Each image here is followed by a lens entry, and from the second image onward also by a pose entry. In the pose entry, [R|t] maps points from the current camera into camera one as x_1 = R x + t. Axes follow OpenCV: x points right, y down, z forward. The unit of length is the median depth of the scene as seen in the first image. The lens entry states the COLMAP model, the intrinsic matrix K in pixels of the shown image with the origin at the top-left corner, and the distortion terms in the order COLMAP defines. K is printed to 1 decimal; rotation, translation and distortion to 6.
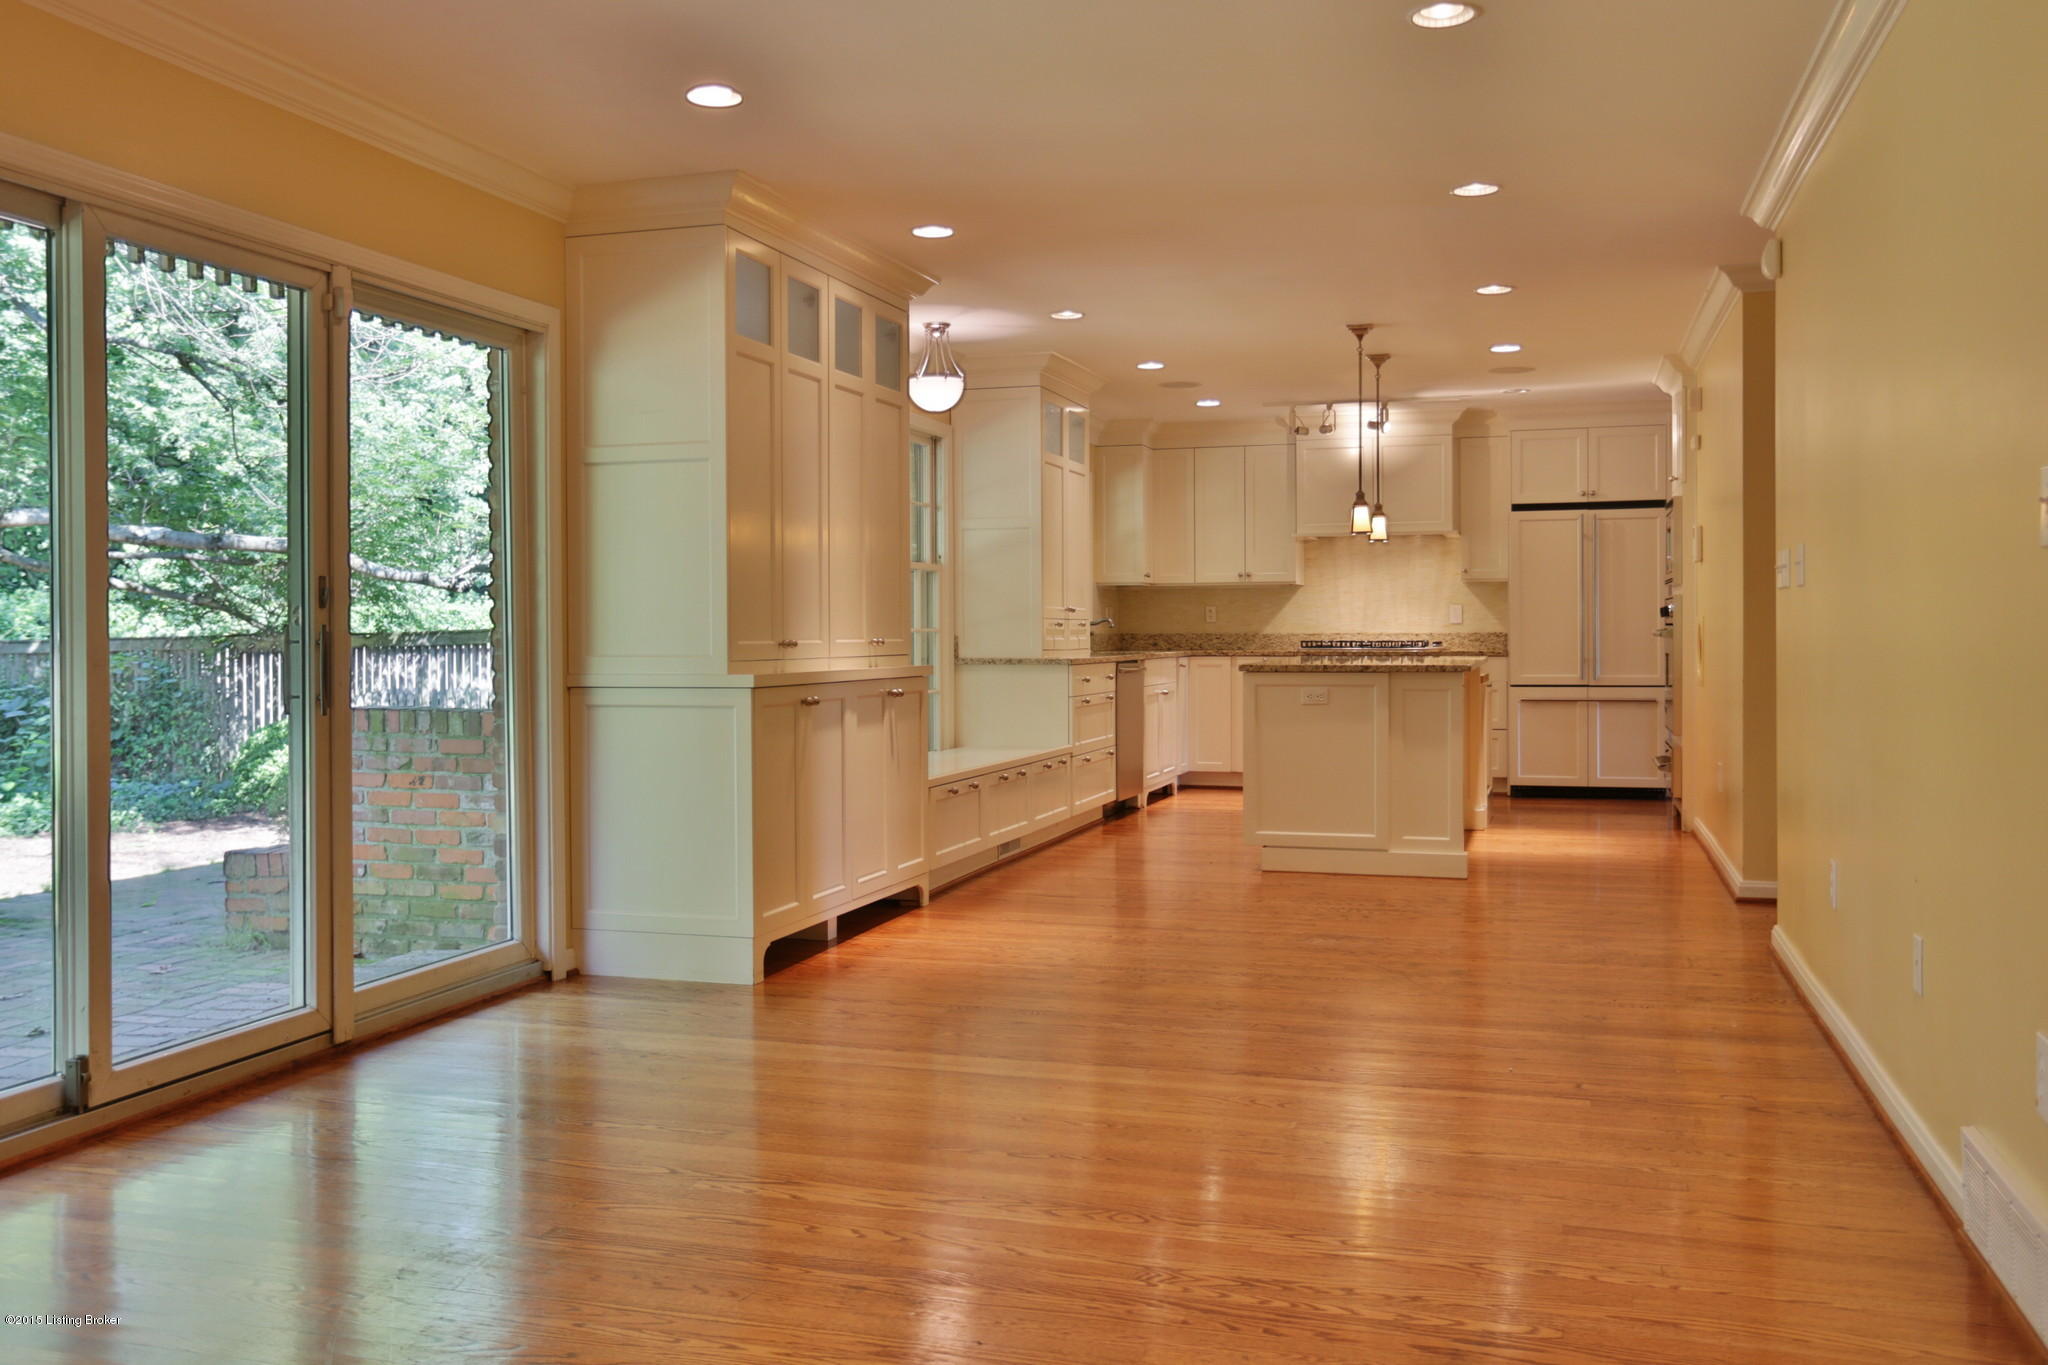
lens RADIAL K [[1609.2, 0, 1029.6], [0, 1609.2, 666.0], [0, 0, 1]] dist [-0.040613, 0.036469]
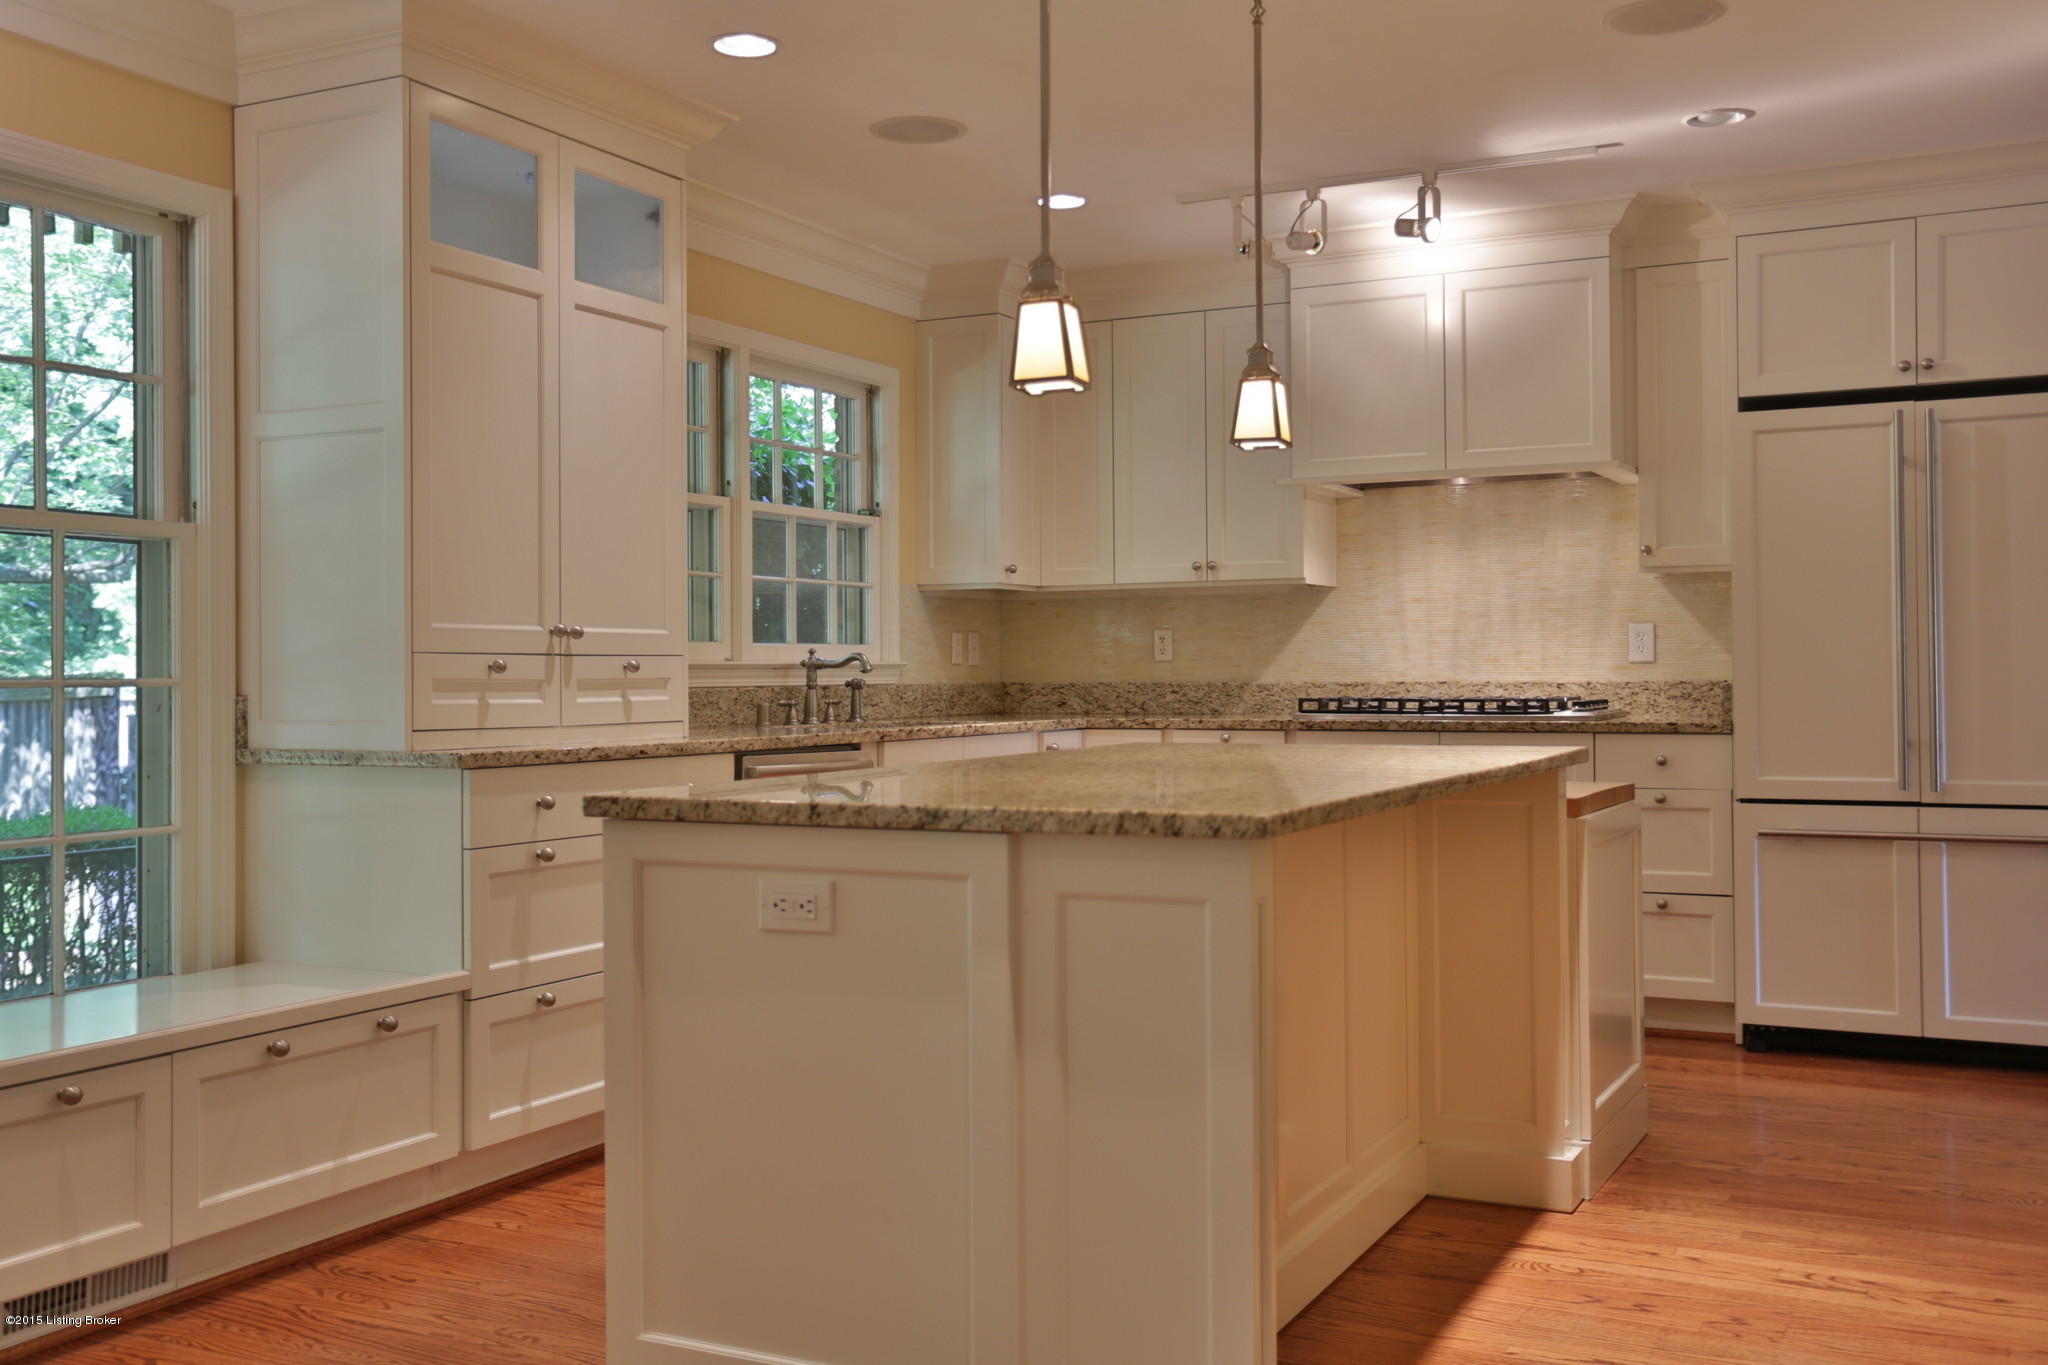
lens RADIAL K [[1878.6, 0, 1039.6], [0, 1878.6, 654.6], [0, 0, 1]] dist [0.014984, 0.000000]
pose [[0.987438, -0.002913, -0.157979, 0.299489], [-0.001969, 0.999526, -0.030735, -0.018768], [0.157994, 0.030660, 0.986964, 0.704536]]
